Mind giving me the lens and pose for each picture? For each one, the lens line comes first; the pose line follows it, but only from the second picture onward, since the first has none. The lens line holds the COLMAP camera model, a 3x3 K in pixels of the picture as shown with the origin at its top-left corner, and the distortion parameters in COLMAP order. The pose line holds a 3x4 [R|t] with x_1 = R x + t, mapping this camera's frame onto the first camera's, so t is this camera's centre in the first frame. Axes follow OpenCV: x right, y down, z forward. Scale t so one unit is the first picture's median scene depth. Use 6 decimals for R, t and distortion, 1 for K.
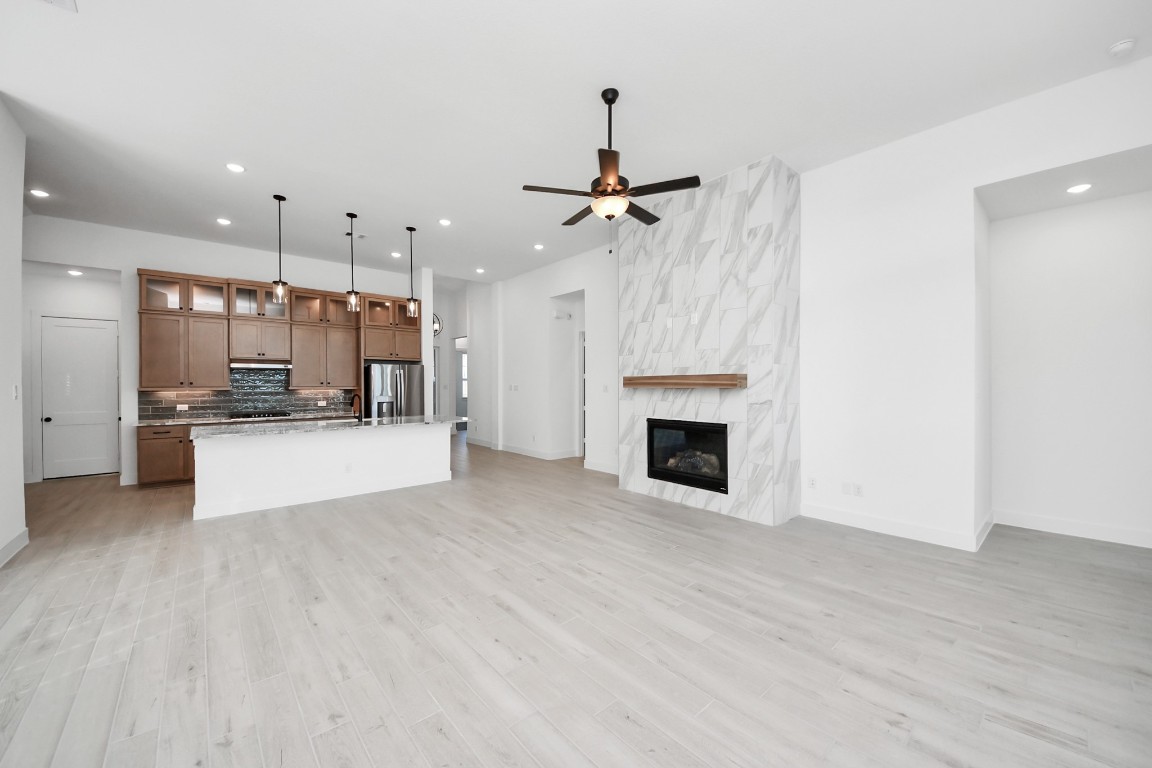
lens RADIAL K [[413.9, 0, 571.1], [0, 413.9, 358.4], [0, 0, 1]] dist [0.034065, -0.018831]
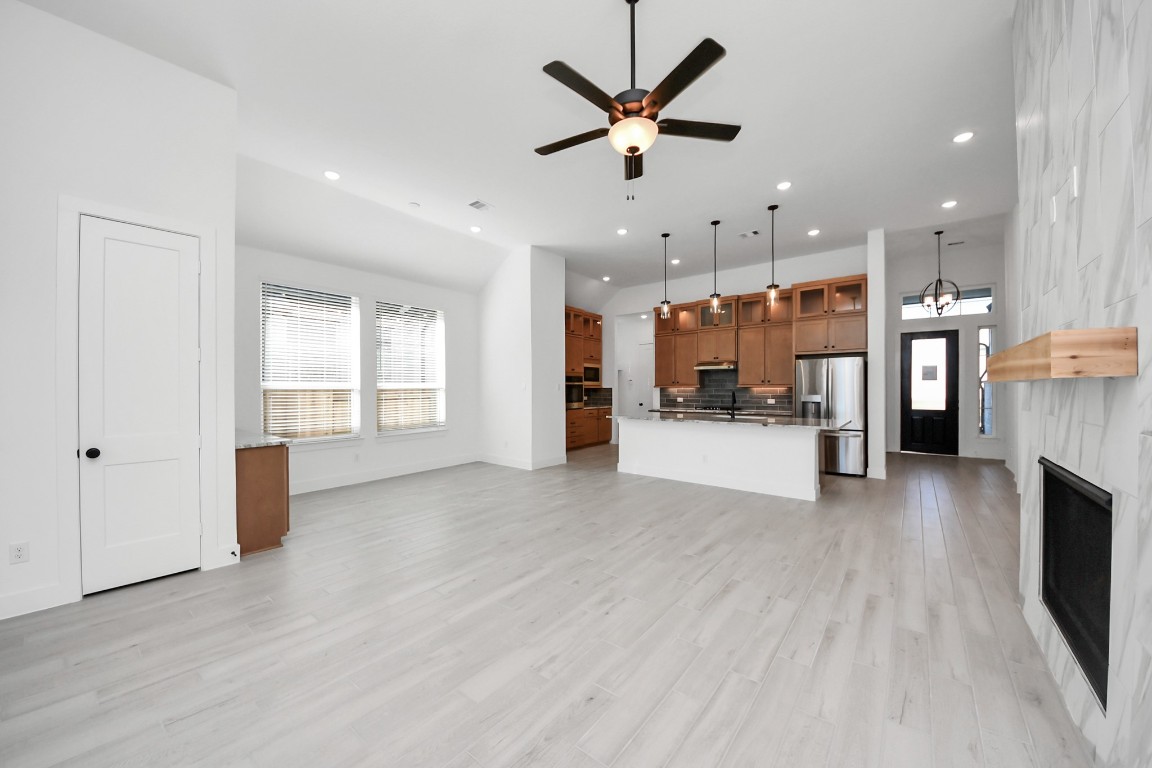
lens RADIAL K [[427.2, 0, 576.0], [0, 427.2, 384.0], [0, 0, 1]] dist [0.000022, -0.000117]
pose [[0.184835, -0.002660, -0.982766, 0.628055], [0.066661, 0.997727, 0.009837, 0.039330], [0.980506, -0.067330, 0.184592, 0.582106]]
